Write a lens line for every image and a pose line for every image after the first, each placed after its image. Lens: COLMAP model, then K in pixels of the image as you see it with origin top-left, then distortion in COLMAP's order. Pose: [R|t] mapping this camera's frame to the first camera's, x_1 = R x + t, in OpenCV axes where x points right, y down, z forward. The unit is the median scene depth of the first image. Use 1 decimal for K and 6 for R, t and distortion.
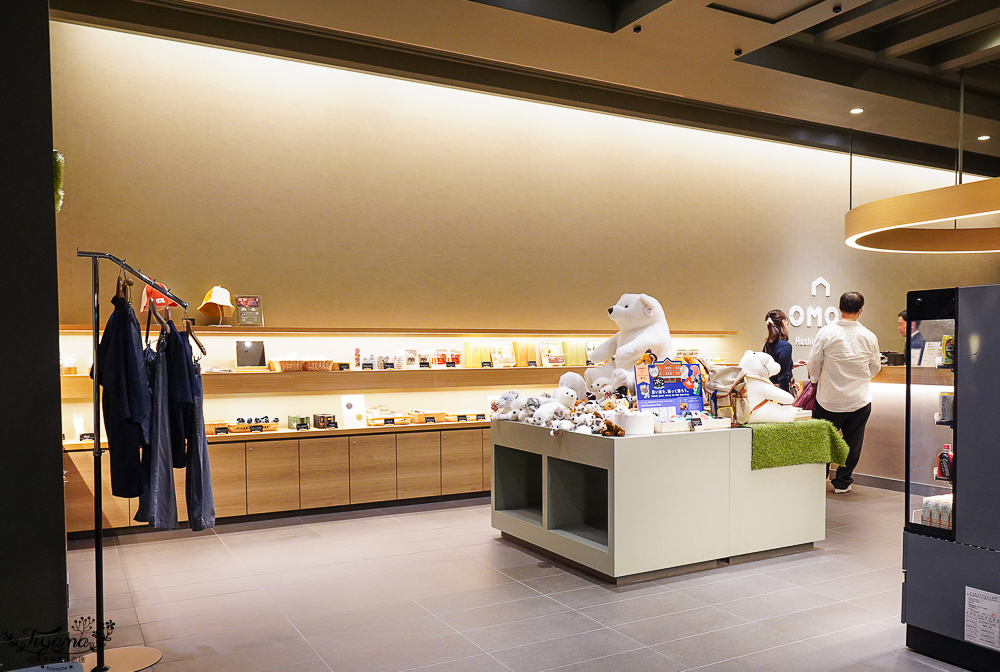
lens RADIAL K [[703.5, 0, 499.0], [0, 703.5, 339.9], [0, 0, 1]] dist [-0.005181, -0.000478]
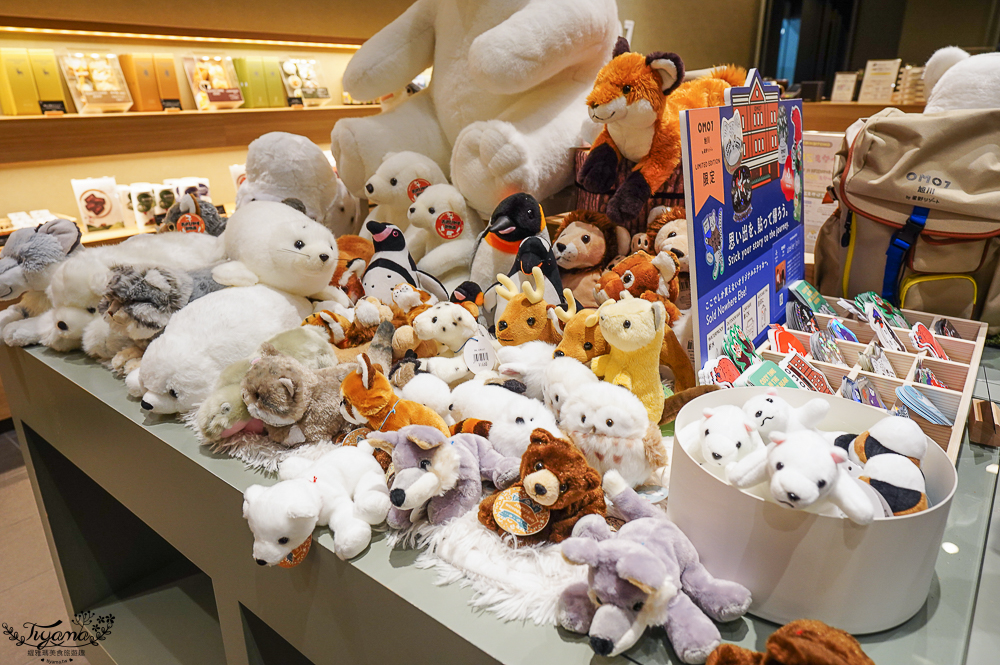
lens RADIAL K [[662.6, 0, 499.6], [0, 662.6, 333.3], [0, 0, 1]] dist [0.007573, 0.000979]
pose [[0.899650, -0.150294, 0.409929, 0.040544], [-0.006795, 0.933953, 0.357332, 0.016820], [-0.436560, -0.324259, 0.839209, 0.492019]]
